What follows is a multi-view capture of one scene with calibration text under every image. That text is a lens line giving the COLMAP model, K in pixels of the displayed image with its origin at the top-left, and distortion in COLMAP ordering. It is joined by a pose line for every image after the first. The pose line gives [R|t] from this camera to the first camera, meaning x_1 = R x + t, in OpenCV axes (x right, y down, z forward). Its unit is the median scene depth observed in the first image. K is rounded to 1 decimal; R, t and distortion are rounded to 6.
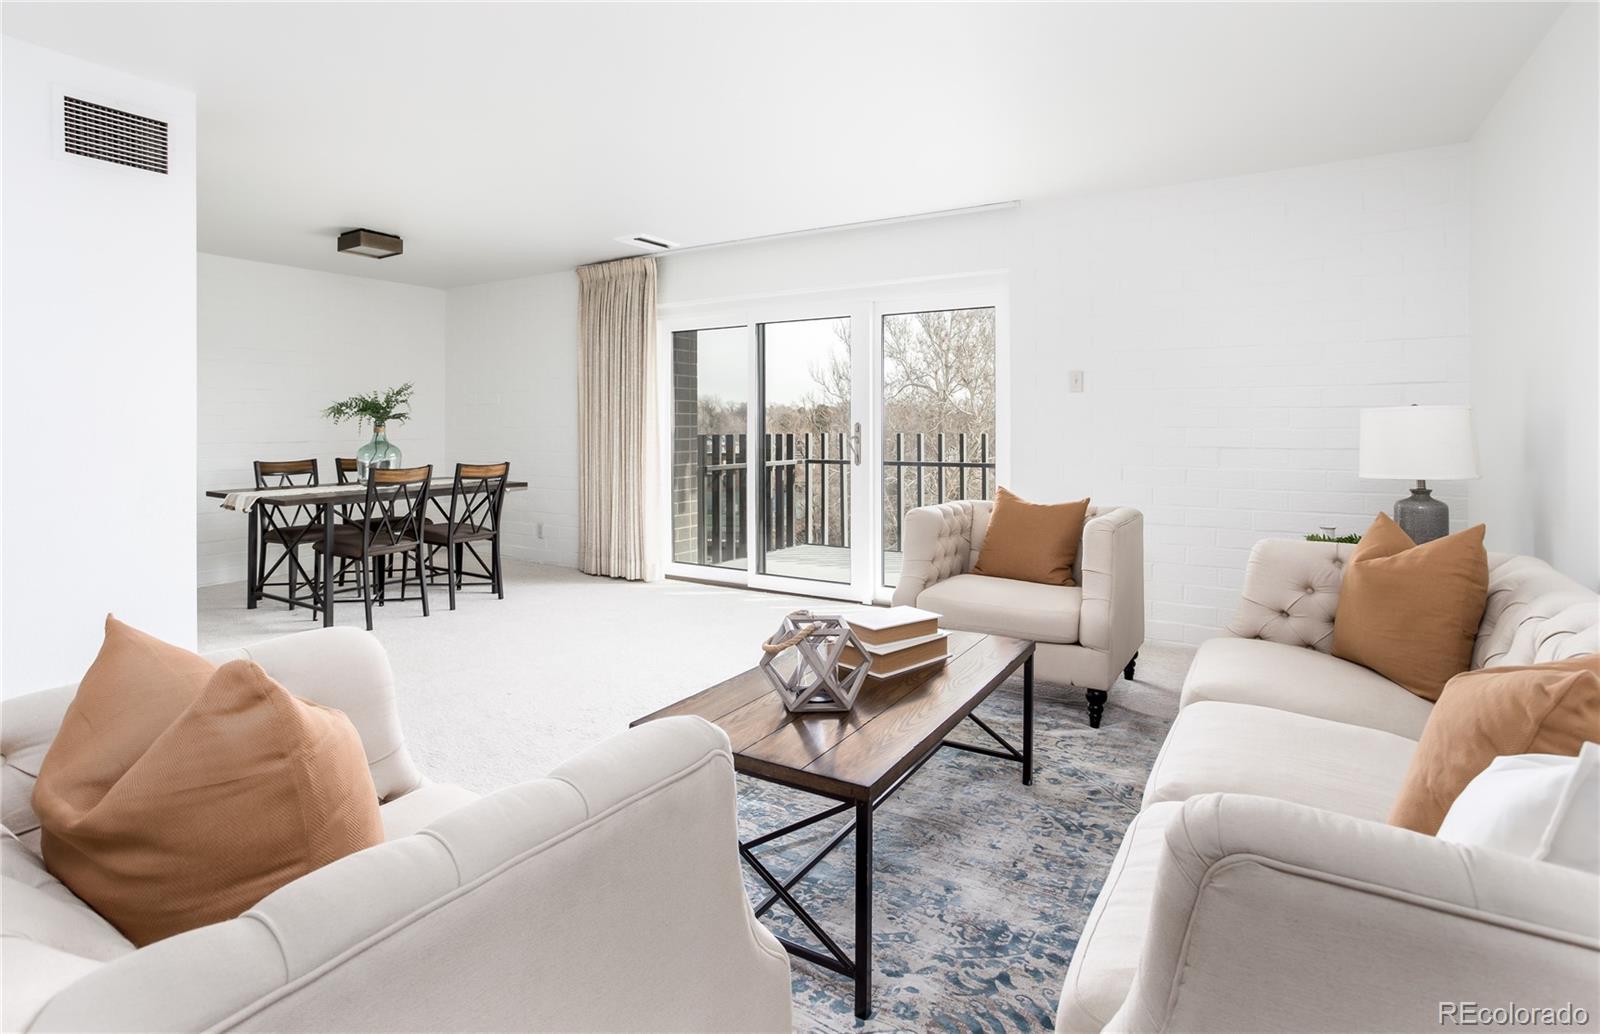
lens RADIAL K [[806.3, 0, 777.9], [0, 806.3, 415.0], [0, 0, 1]] dist [-0.029275, 0.003654]
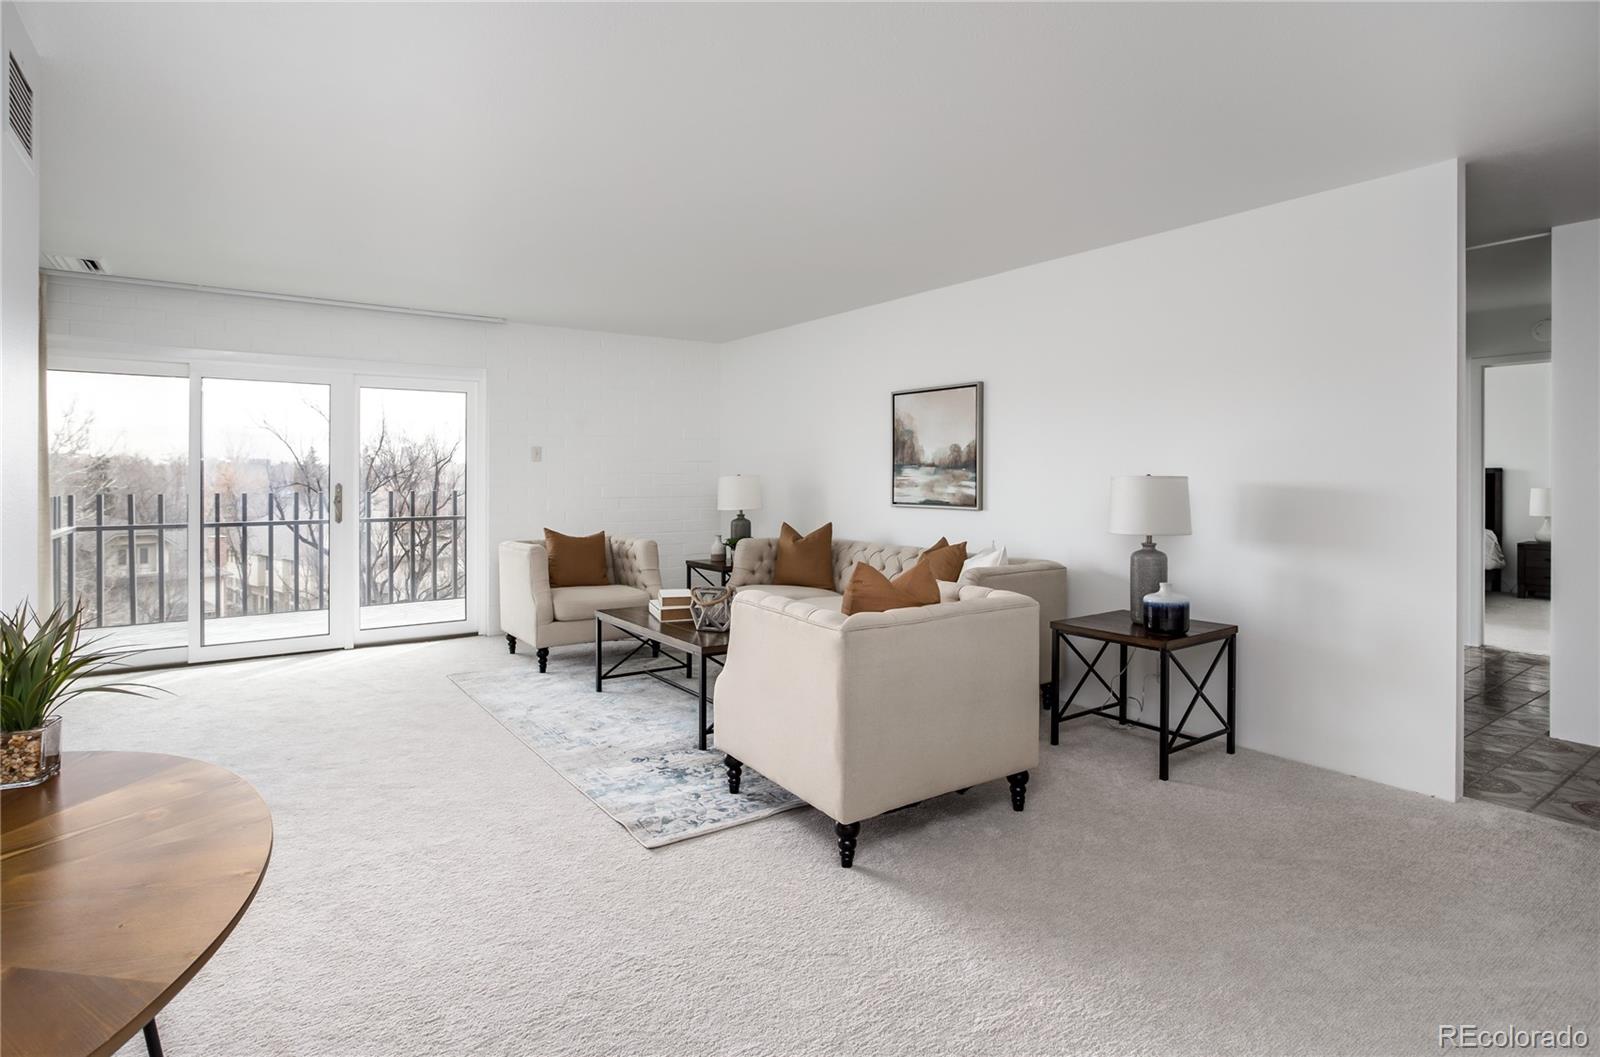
lens RADIAL K [[813.8, 0, 777.3], [0, 813.8, 483.8], [0, 0, 1]] dist [-0.026157, -0.001869]
pose [[0.388779, -0.006404, 0.921309, -0.653441], [-0.010965, 0.999873, 0.011577, -0.008676], [-0.921266, -0.014603, 0.388659, 0.036928]]
